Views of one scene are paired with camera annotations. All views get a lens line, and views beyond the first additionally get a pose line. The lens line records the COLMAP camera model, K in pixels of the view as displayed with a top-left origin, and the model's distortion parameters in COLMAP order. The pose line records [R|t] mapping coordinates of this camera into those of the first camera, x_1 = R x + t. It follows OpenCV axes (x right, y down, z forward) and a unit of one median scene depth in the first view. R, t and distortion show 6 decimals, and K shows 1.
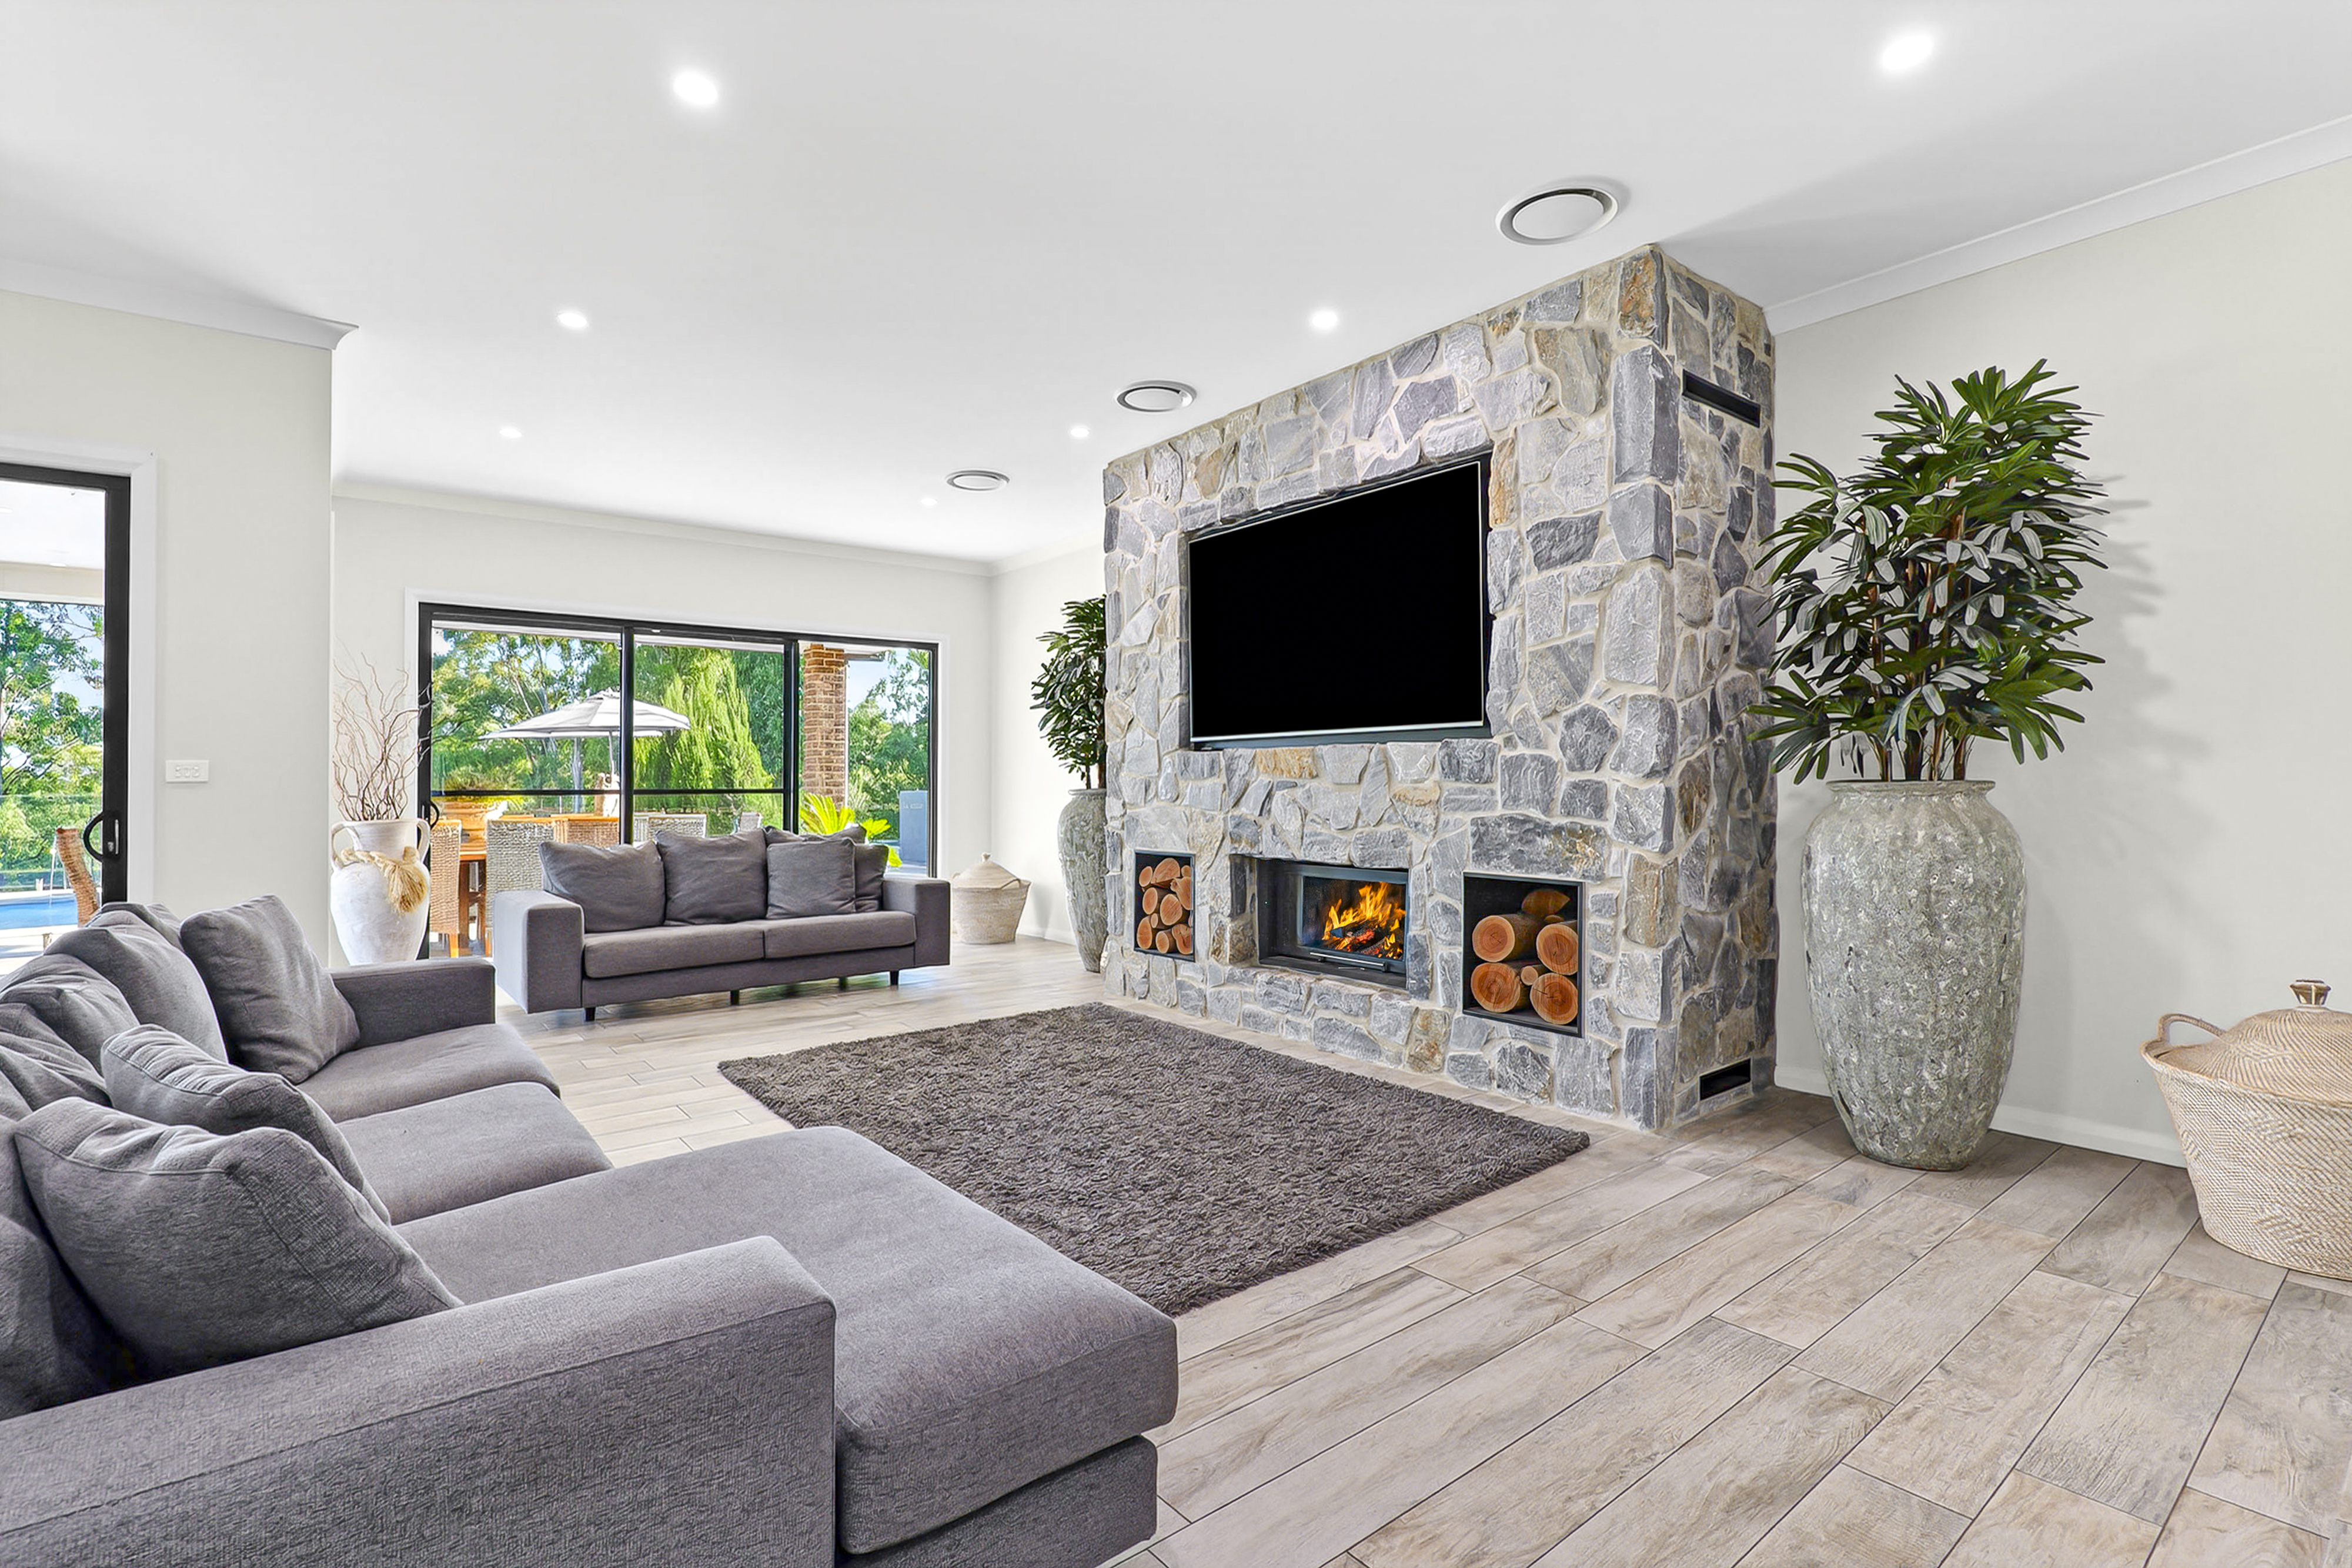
lens RADIAL K [[1107.0, 0, 1150.4], [0, 1107.0, 779.9], [0, 0, 1]] dist [-0.018758, 0.000206]
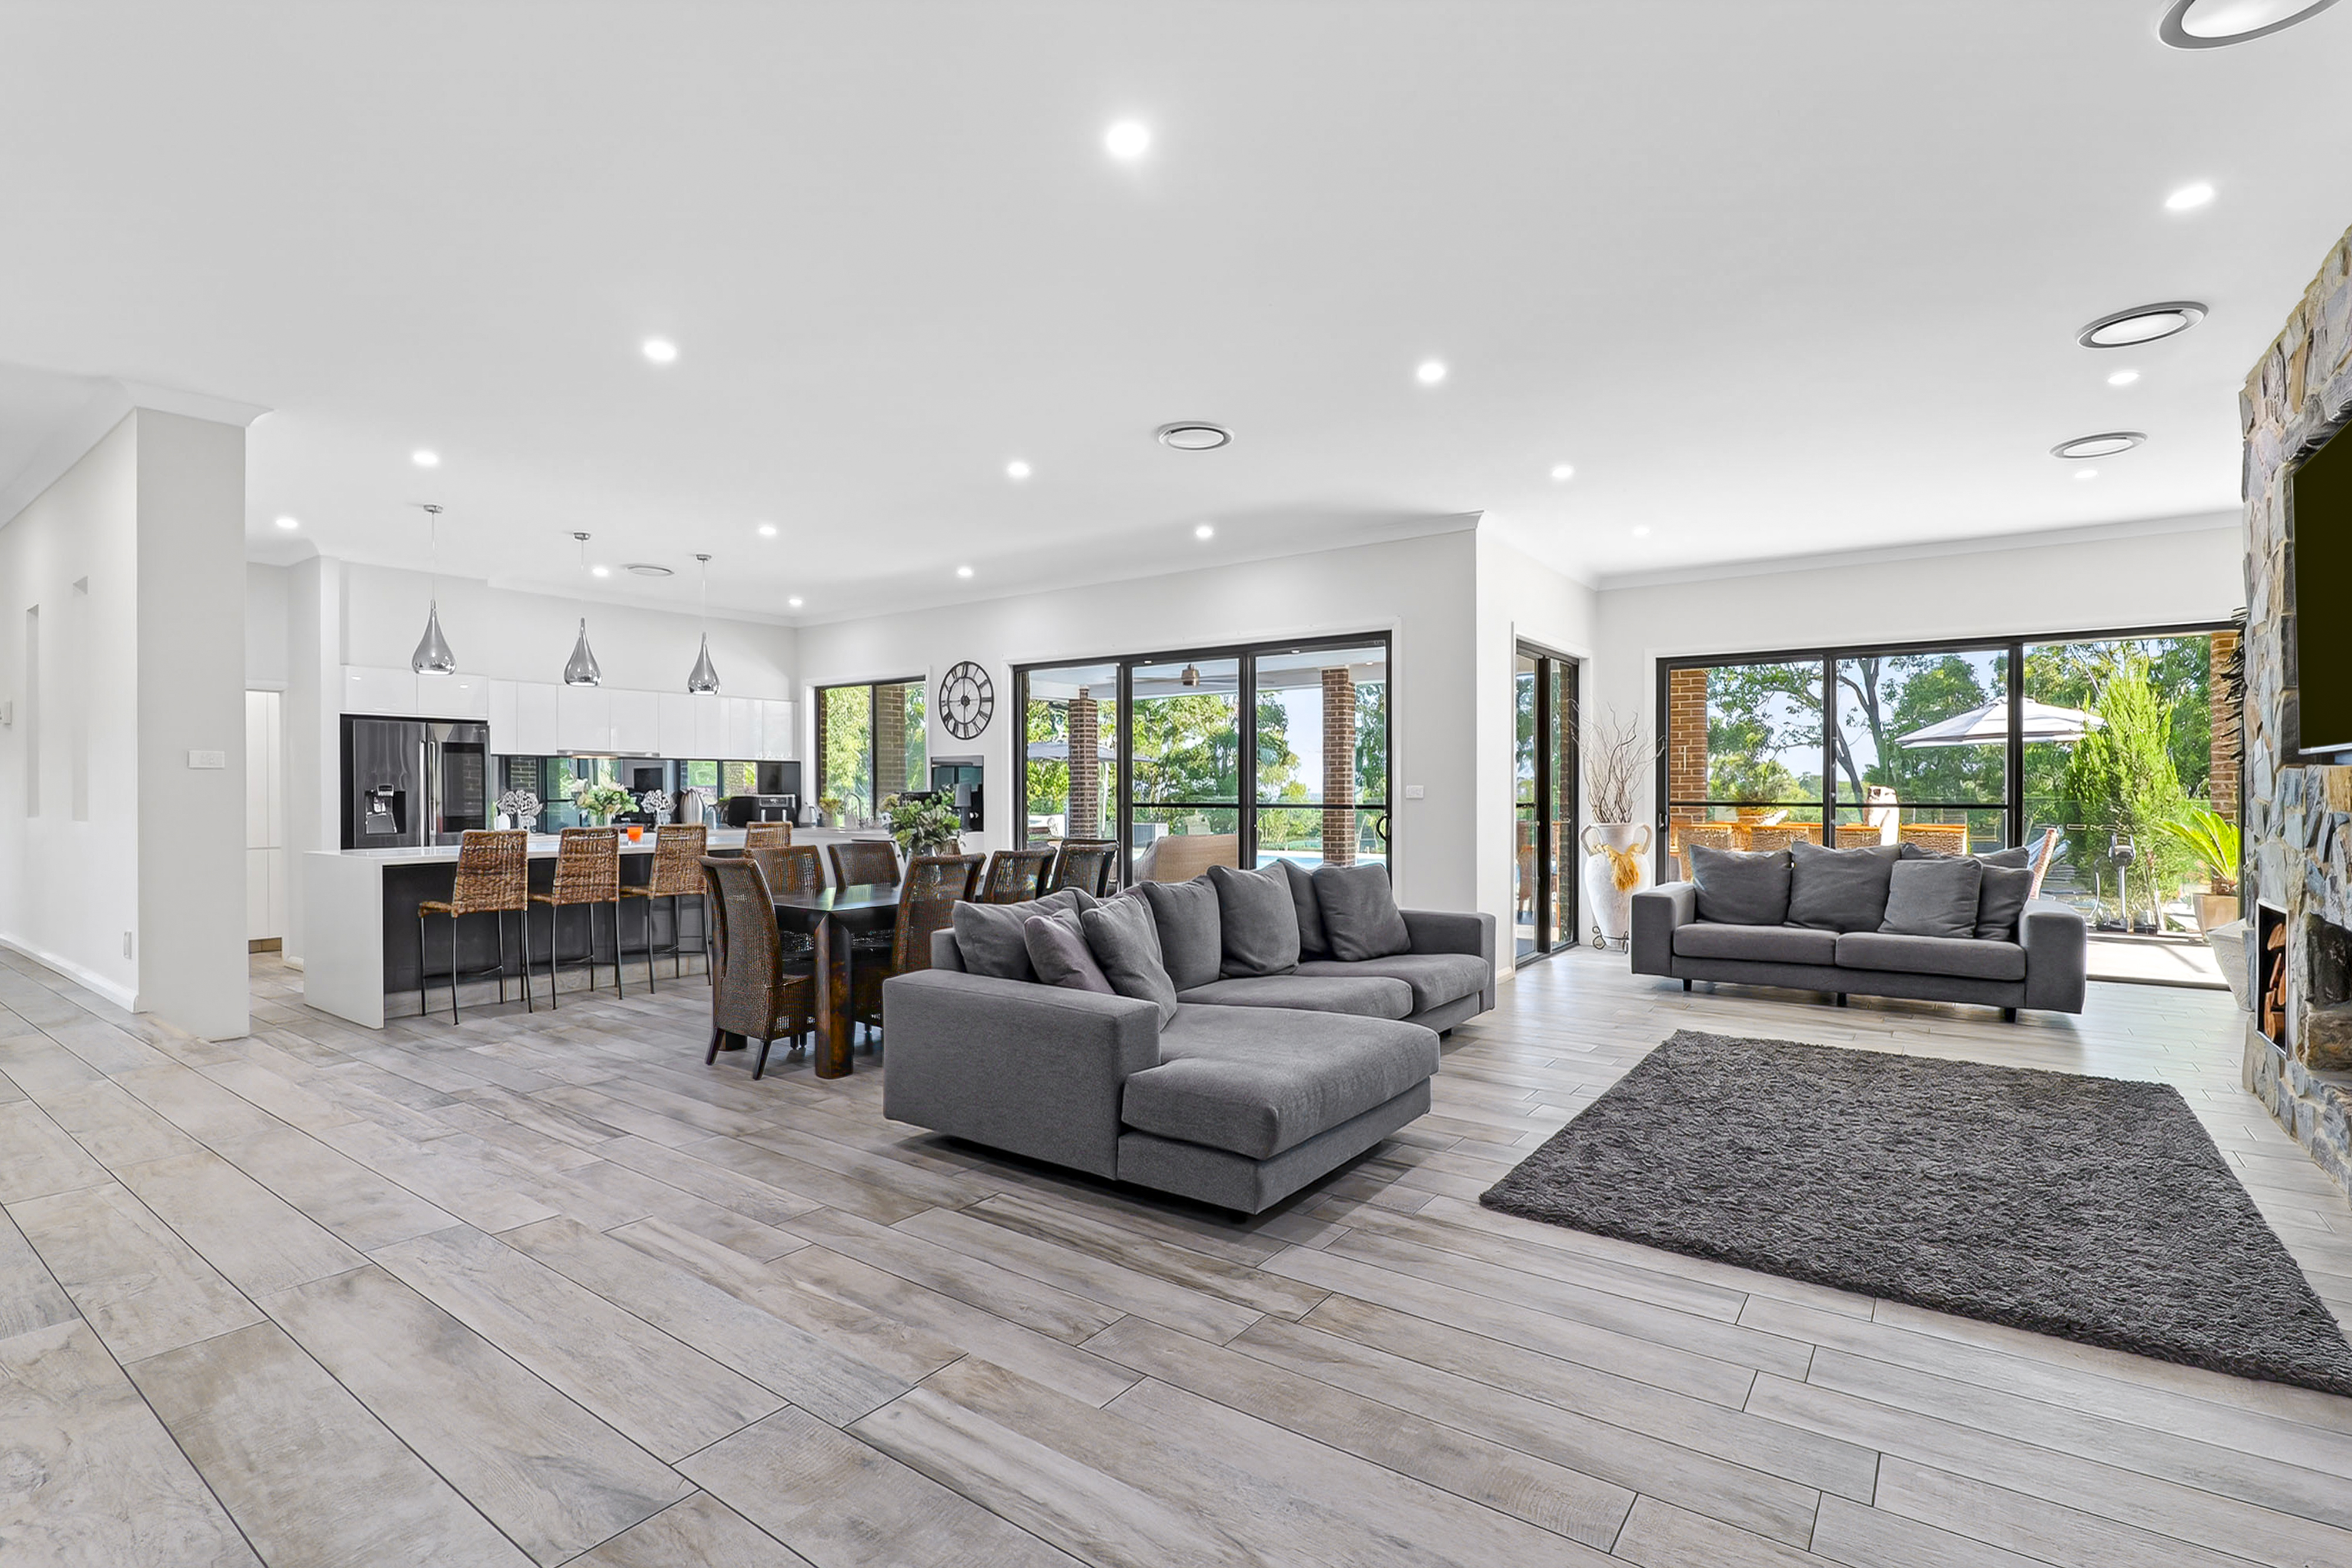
lens RADIAL K [[1107.0, 0, 1150.4], [0, 1107.0, 779.9], [0, 0, 1]] dist [-0.018758, 0.000206]
pose [[0.246319, -0.002504, -0.969186, 0.548630], [0.003518, 0.999992, -0.001689, -0.019043], [0.969182, -0.002993, 0.246326, 0.105886]]
